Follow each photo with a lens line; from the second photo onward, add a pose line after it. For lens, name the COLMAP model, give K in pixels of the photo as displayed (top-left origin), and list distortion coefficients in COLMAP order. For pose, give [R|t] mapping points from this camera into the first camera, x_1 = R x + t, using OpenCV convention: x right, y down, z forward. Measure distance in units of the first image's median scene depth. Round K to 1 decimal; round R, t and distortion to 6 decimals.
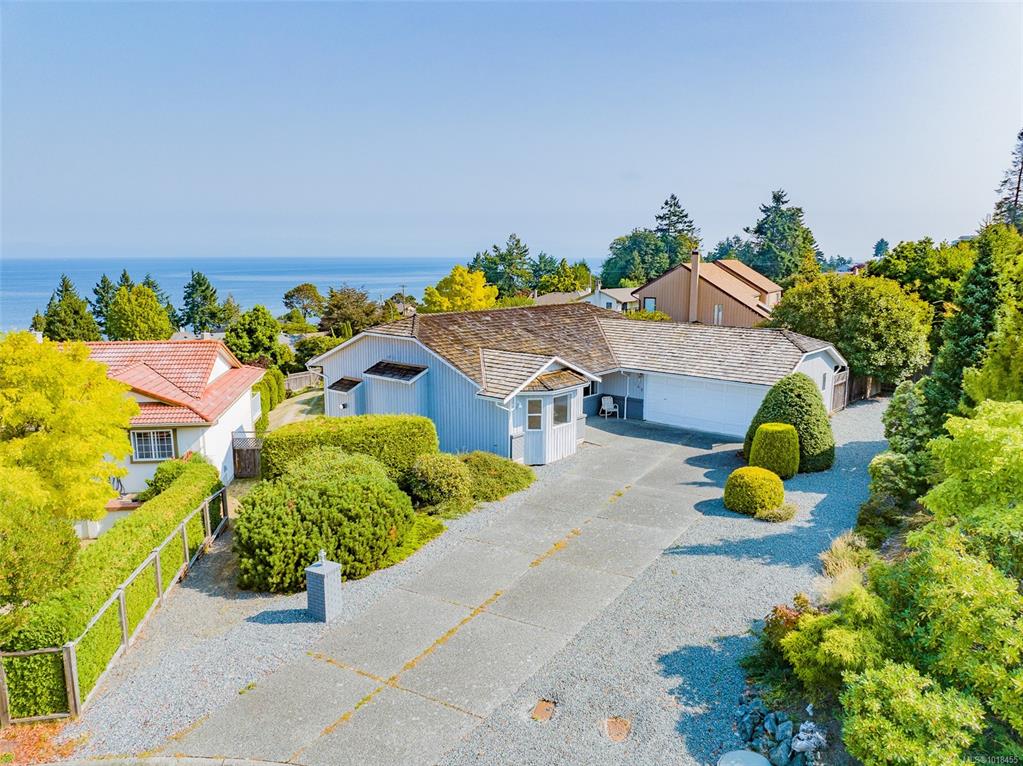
lens RADIAL K [[710.7, 0, 511.5], [0, 710.7, 383.0], [0, 0, 1]] dist [-0.032277, 0.003217]
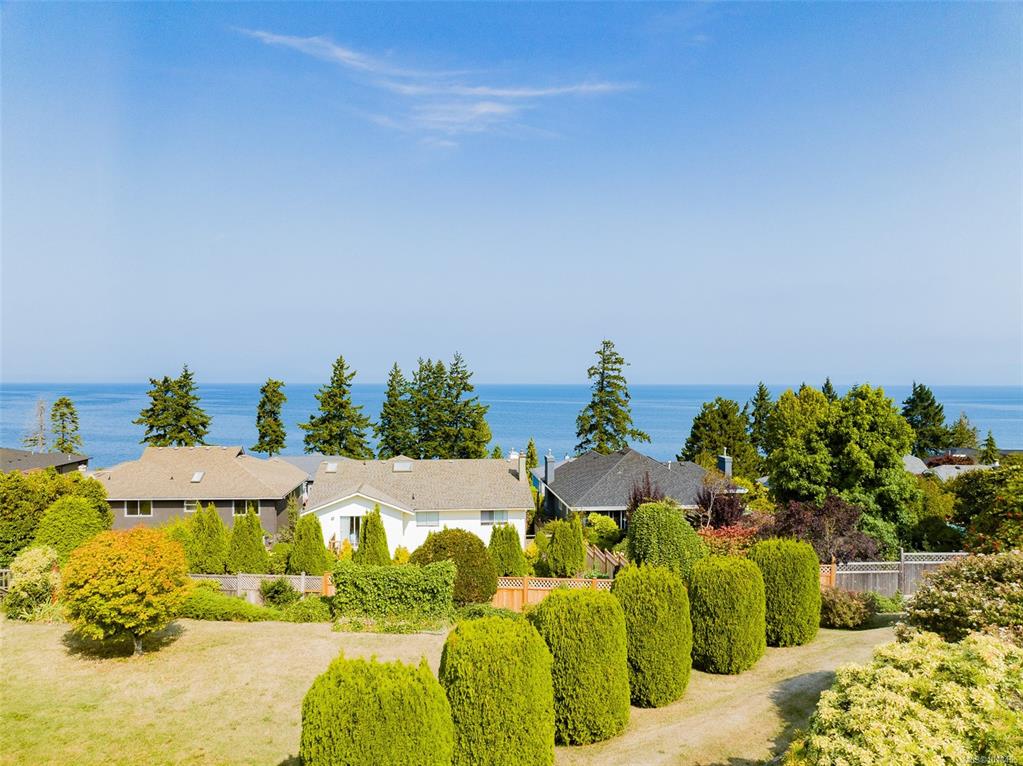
lens RADIAL K [[710.7, 0, 511.5], [0, 710.7, 383.0], [0, 0, 1]] dist [-0.032277, 0.003217]
pose [[0.550052, -0.000193, -0.835130, -0.169243], [-0.149246, 0.983879, -0.098527, -0.053511], [0.821686, 0.178835, 0.541156, 0.927682]]
